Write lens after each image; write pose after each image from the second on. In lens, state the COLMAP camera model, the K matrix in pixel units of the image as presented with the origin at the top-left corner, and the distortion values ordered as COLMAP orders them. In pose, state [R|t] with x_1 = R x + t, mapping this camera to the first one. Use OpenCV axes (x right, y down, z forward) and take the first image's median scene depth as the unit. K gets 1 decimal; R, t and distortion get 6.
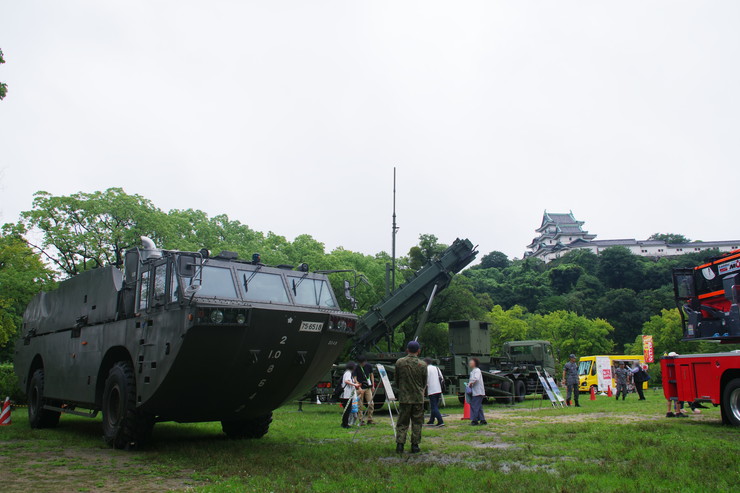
lens RADIAL K [[581.1, 0, 370.0], [0, 581.1, 246.5], [0, 0, 1]] dist [-0.066291, -0.000798]
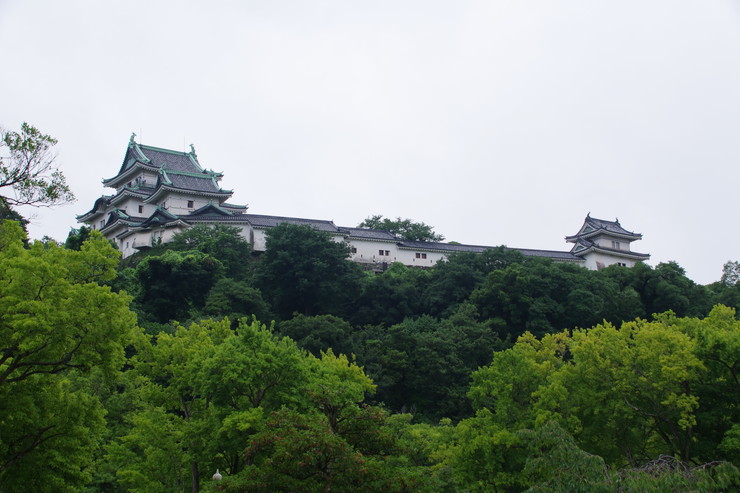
lens RADIAL K [[1193.3, 0, 370.0], [0, 1193.3, 246.5], [0, 0, 1]] dist [0.376696, 0.024242]
pose [[0.864743, 0.113400, 0.489245, 0.037500], [-0.107293, 0.993398, -0.040614, 0.040062], [-0.490620, -0.017372, 0.871200, 0.179848]]
